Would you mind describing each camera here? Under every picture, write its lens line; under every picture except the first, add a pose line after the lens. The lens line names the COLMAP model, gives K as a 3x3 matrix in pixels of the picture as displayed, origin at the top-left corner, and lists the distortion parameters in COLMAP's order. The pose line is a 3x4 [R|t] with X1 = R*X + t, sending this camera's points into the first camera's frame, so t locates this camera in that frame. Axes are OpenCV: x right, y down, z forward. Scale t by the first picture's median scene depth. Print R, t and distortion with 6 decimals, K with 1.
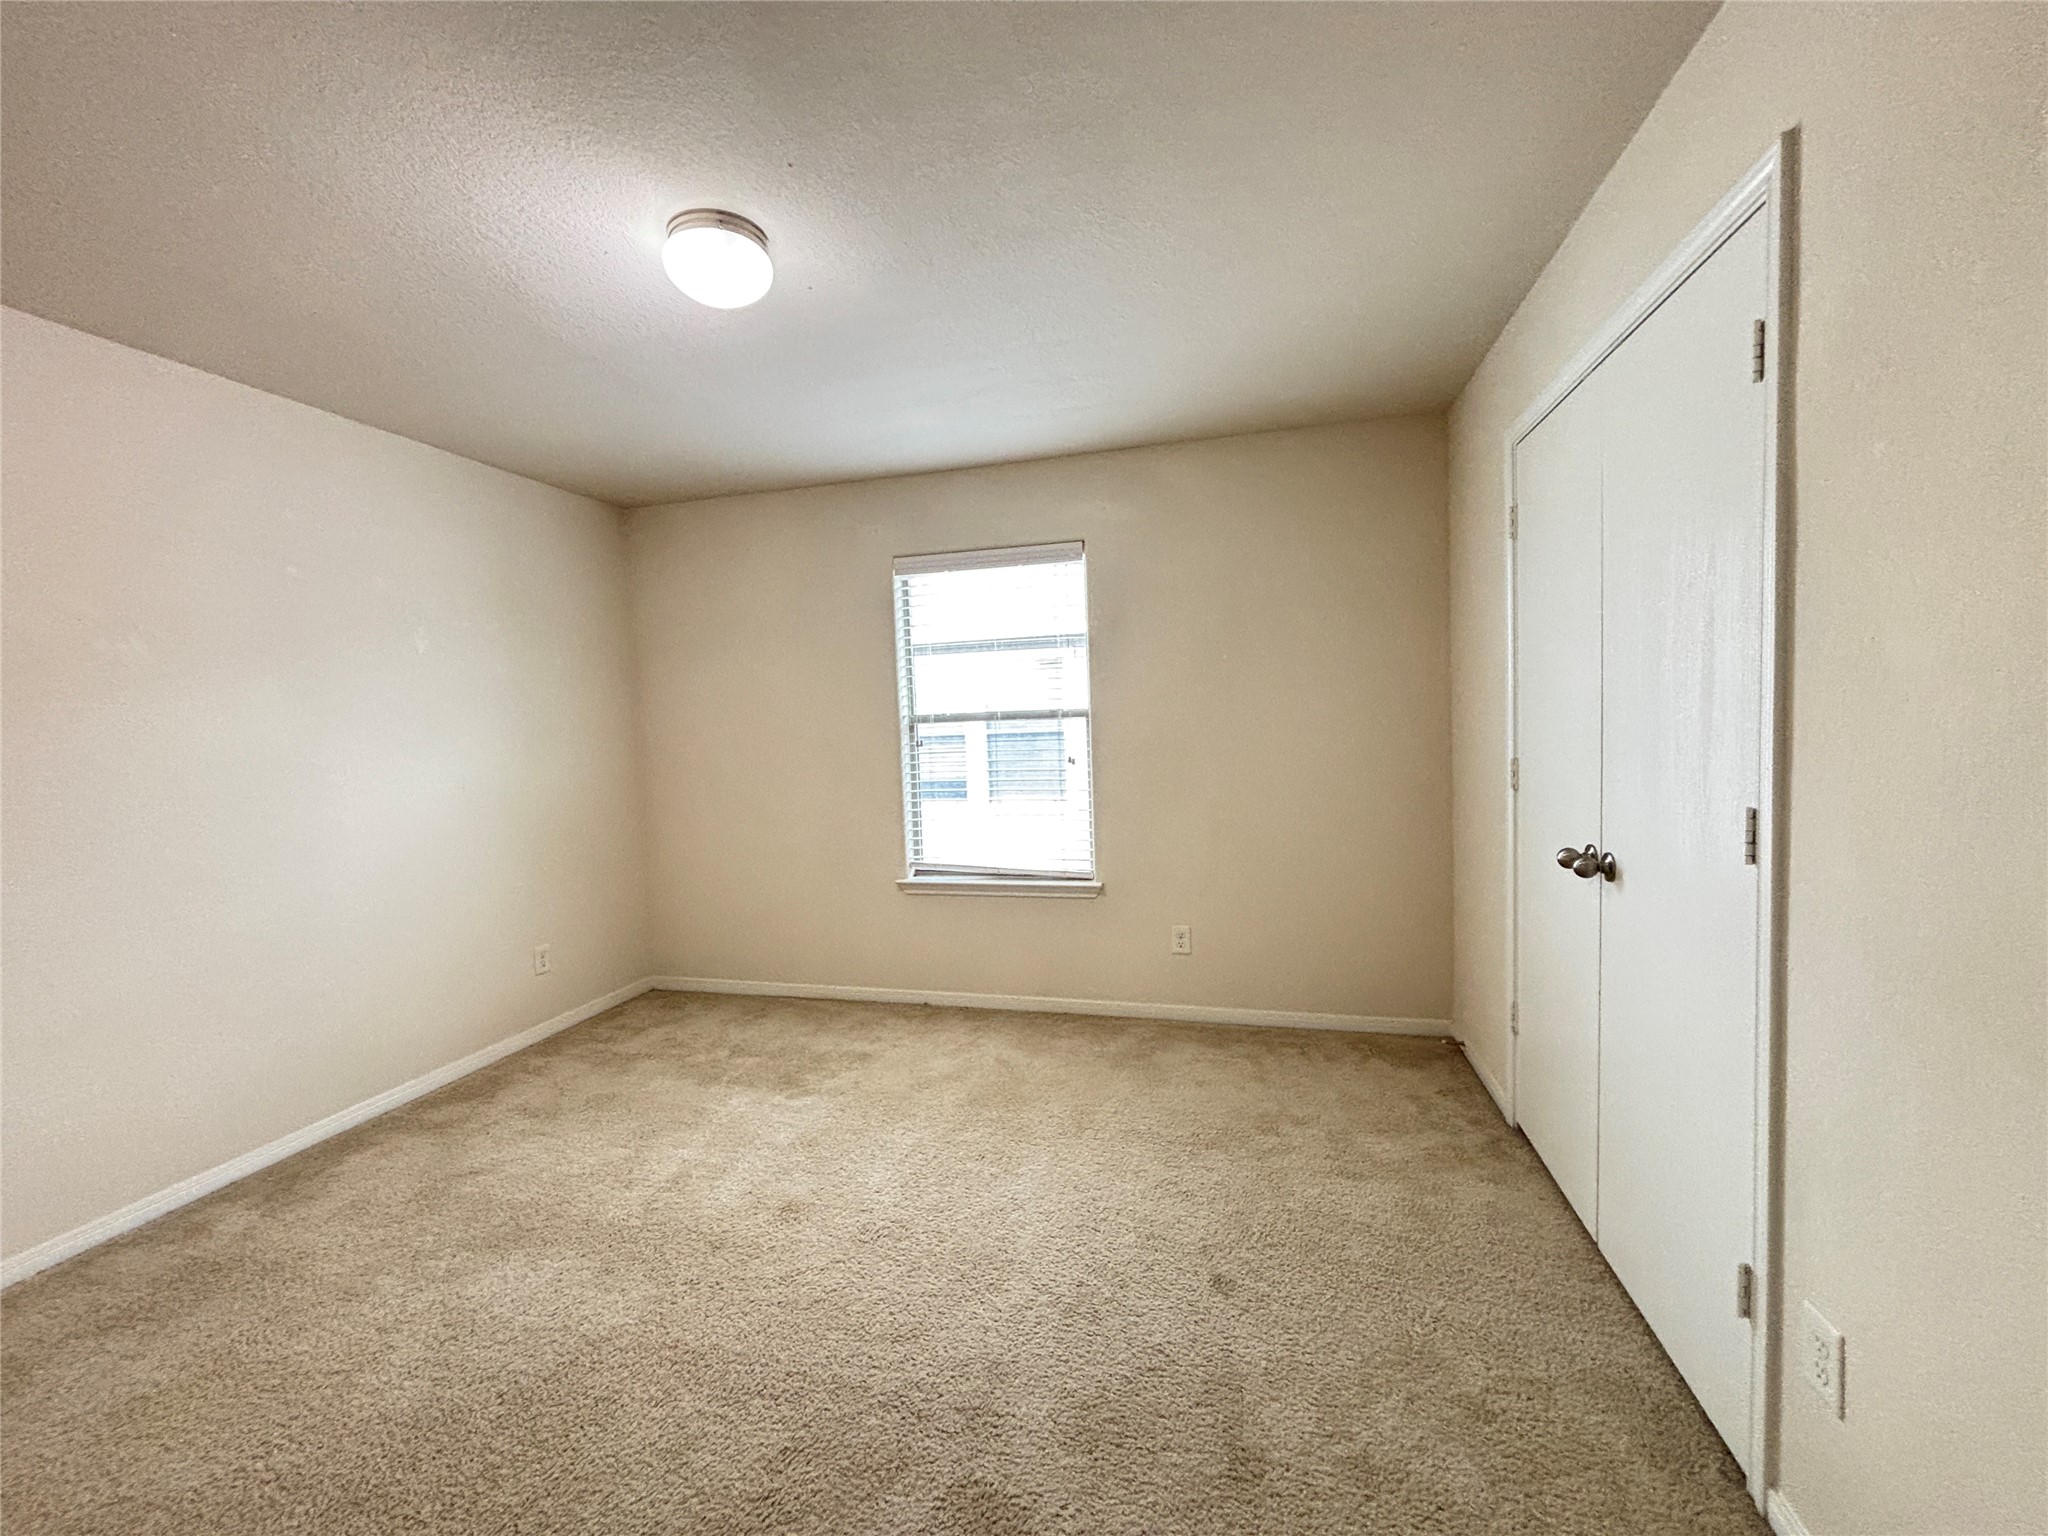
lens RADIAL K [[822.9, 0, 993.6], [0, 822.9, 771.2], [0, 0, 1]] dist [0.003223, -0.000415]
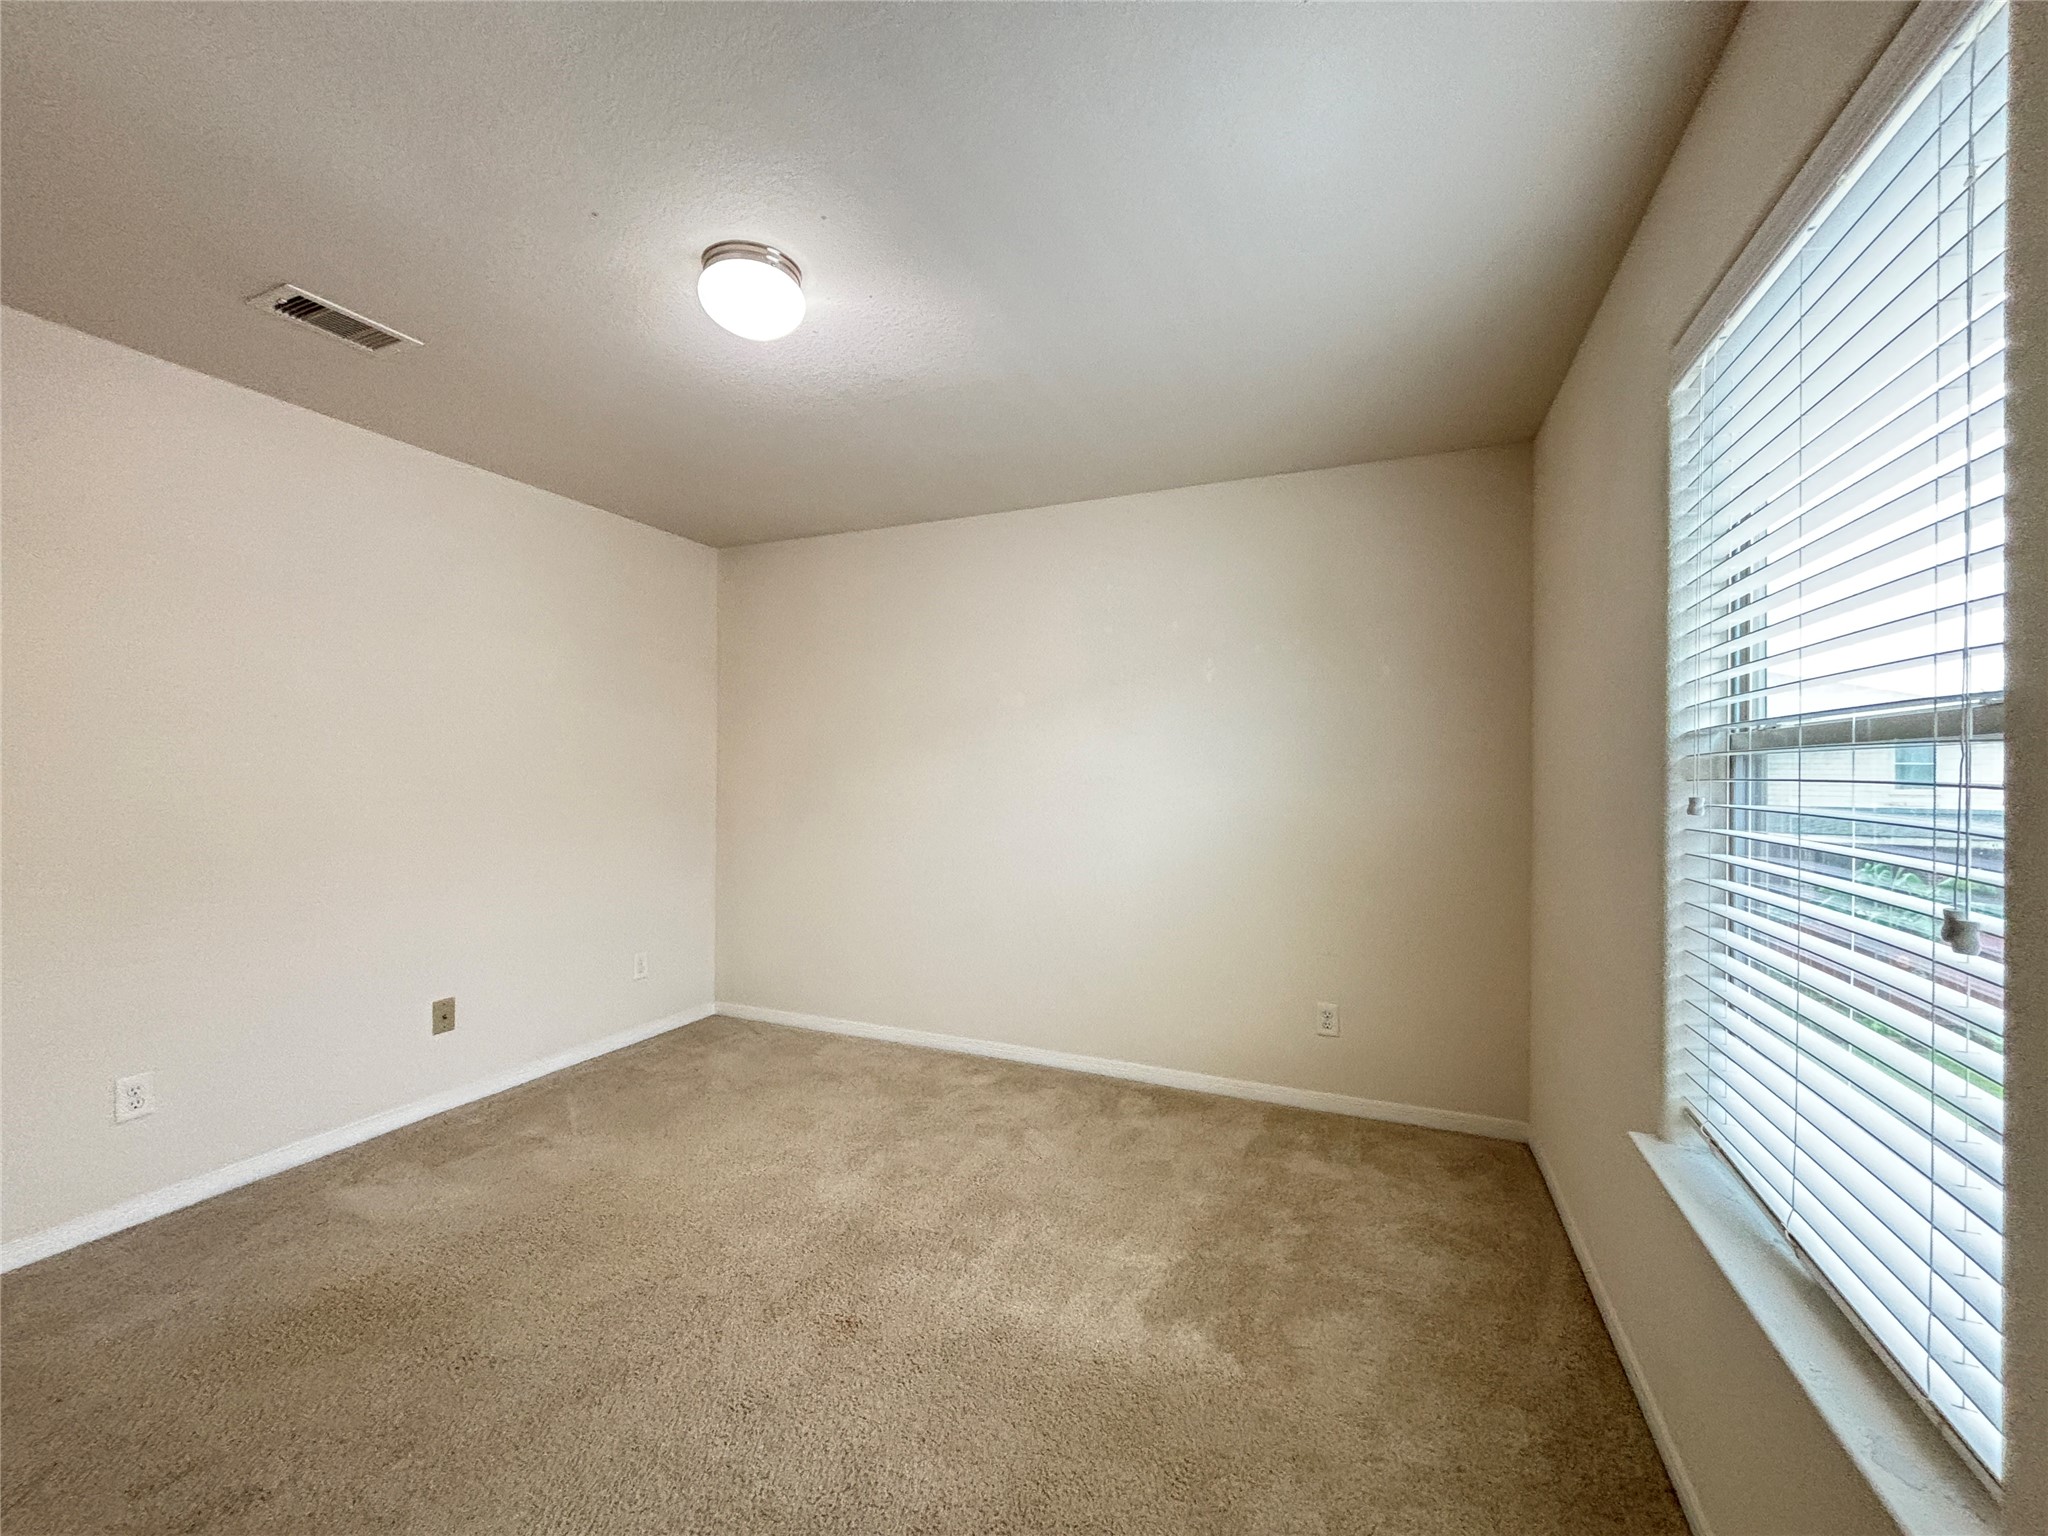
lens RADIAL K [[822.9, 0, 1034.5], [0, 822.9, 779.2], [0, 0, 1]] dist [0.003223, -0.000415]
pose [[-0.125009, 0.033861, -0.991578, 0.356899], [-0.055138, 0.997636, 0.041019, -0.044513], [0.990622, 0.059801, -0.122847, 0.829496]]
